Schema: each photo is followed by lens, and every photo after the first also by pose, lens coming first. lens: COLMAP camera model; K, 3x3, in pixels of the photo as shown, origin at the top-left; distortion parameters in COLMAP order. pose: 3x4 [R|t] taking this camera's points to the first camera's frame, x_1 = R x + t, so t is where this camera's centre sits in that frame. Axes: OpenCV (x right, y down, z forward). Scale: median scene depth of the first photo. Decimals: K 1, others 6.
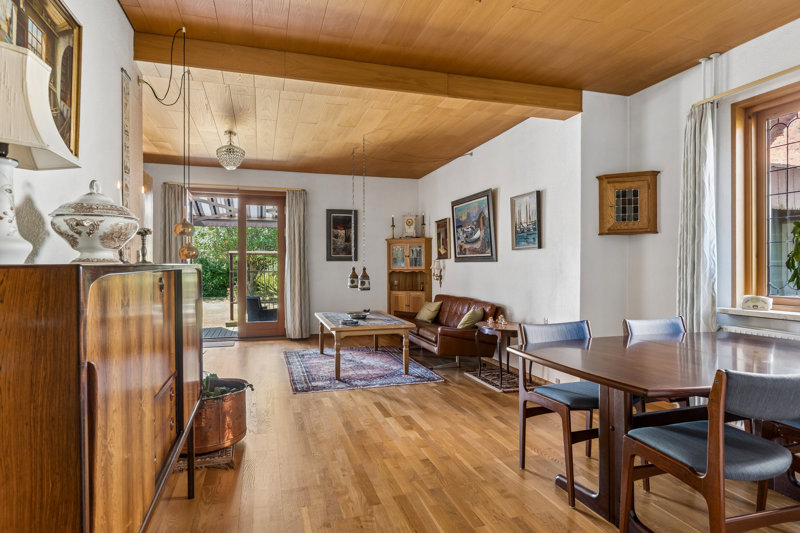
lens RADIAL K [[448.8, 0, 400.0], [0, 448.8, 266.5], [0, 0, 1]] dist [-0.001898, -0.000500]
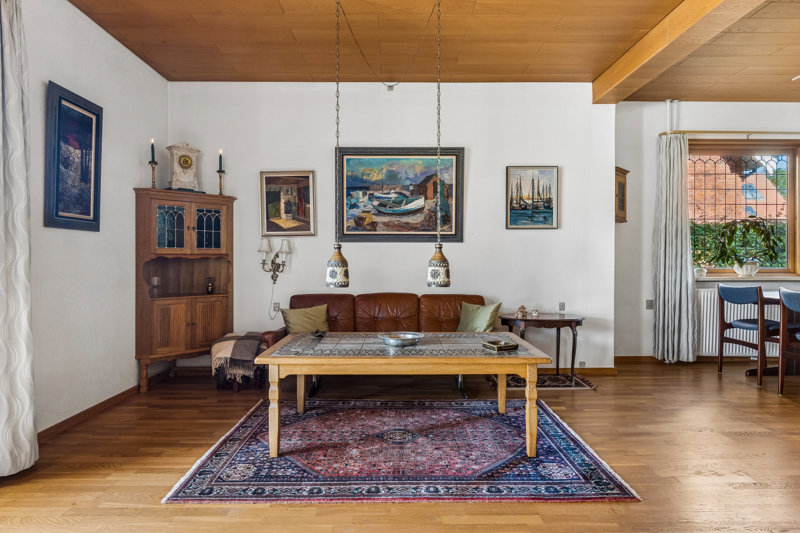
lens RADIAL K [[489.2, 0, 399.7], [0, 489.2, 262.1], [0, 0, 1]] dist [0.003197, -0.000472]
pose [[0.278570, -0.001807, 0.960414, -0.590333], [0.003394, 0.999994, 0.000897, 0.021095], [-0.960410, 0.003010, 0.278575, 0.803559]]
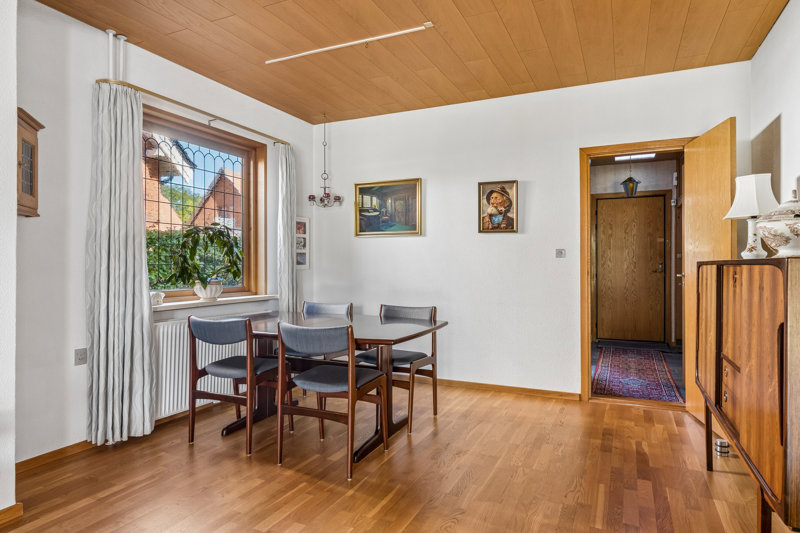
lens RADIAL K [[477.2, 0, 401.6], [0, 477.2, 263.0], [0, 0, 1]] dist [-0.000119, -0.002005]
pose [[-0.743763, 0.006271, 0.668414, -0.219386], [0.006758, 0.999975, -0.001862, 0.001101], [-0.668409, 0.003132, -0.743787, 0.769040]]
